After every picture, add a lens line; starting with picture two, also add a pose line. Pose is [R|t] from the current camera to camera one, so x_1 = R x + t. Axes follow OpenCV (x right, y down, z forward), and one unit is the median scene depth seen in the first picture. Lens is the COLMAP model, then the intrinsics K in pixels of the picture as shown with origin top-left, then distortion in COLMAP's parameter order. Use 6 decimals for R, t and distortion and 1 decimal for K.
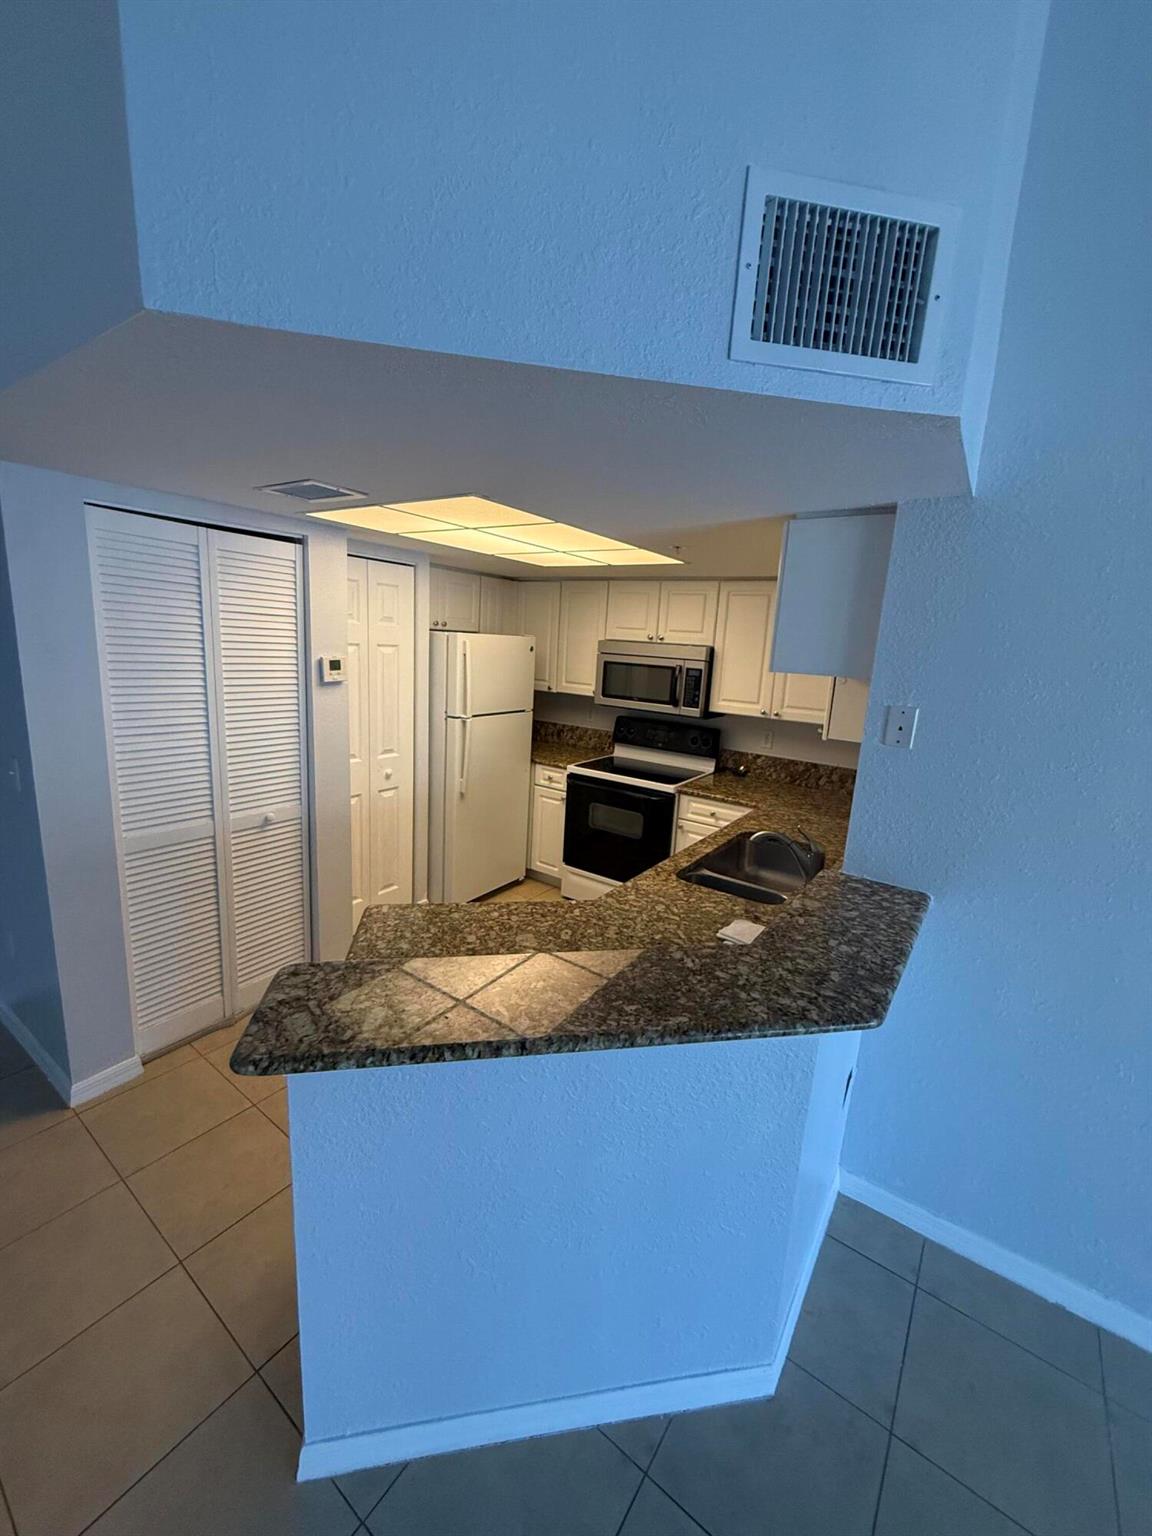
lens RADIAL K [[612.4, 0, 575.2], [0, 612.4, 761.2], [0, 0, 1]] dist [-0.000218, 0.000246]
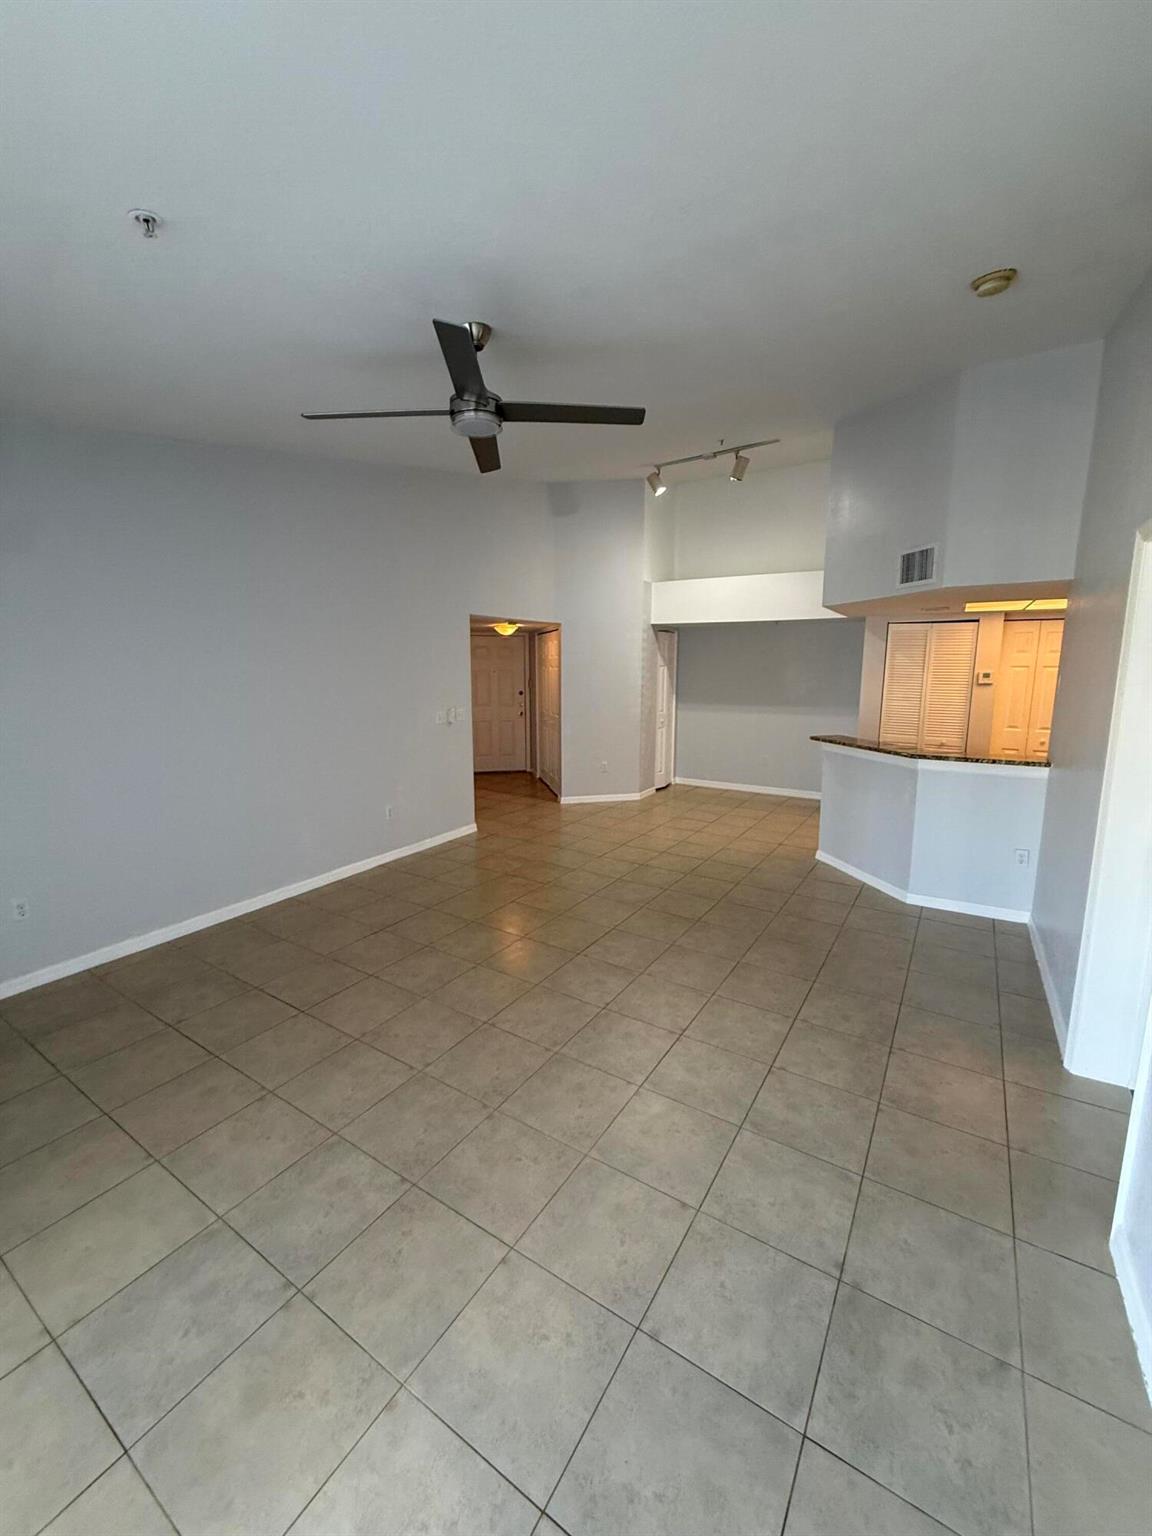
lens RADIAL K [[612.4, 0, 575.2], [0, 612.4, 761.2], [0, 0, 1]] dist [-0.000218, 0.000246]
pose [[0.053666, 0.097880, -0.993750, 1.647329], [-0.193960, 0.977252, 0.085780, 0.223846], [0.979541, 0.188144, 0.071430, -0.481502]]
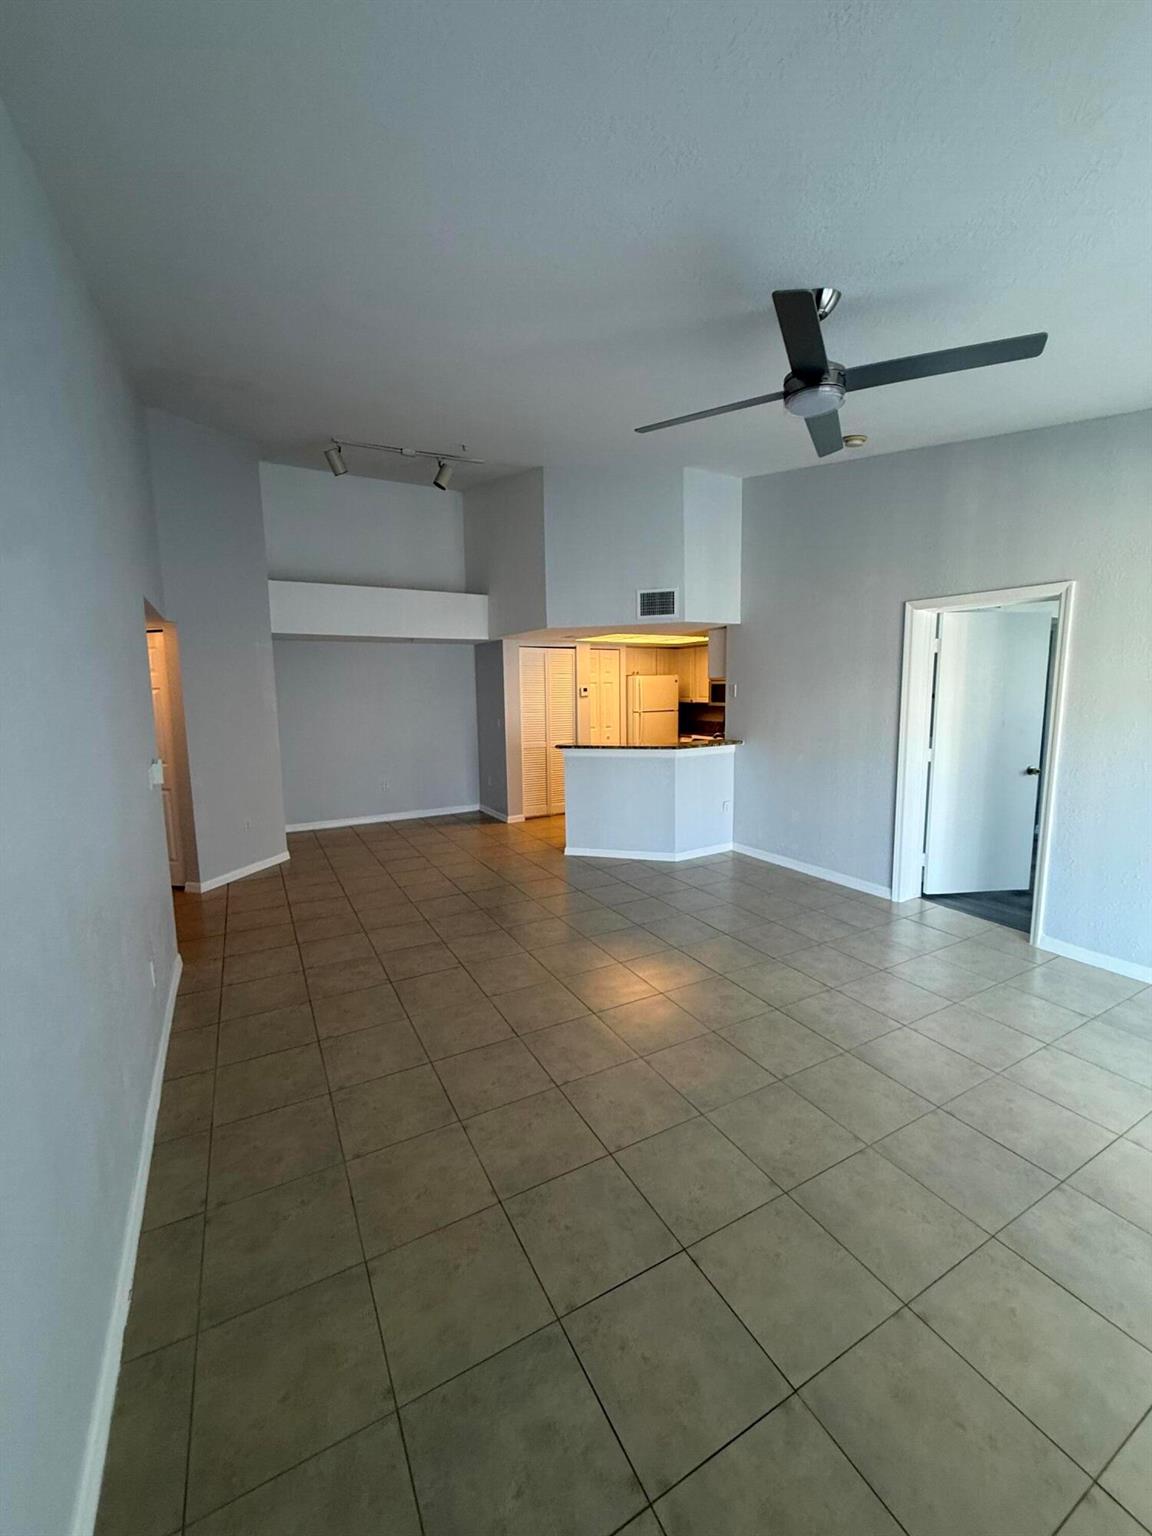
lens RADIAL K [[612.4, 0, 575.2], [0, 612.4, 761.2], [0, 0, 1]] dist [-0.000218, 0.000246]
pose [[0.899737, -0.017667, -0.436075, 0.765407], [-0.019964, 0.996468, -0.081562, 0.389550], [0.435976, 0.082090, 0.896207, -1.470883]]
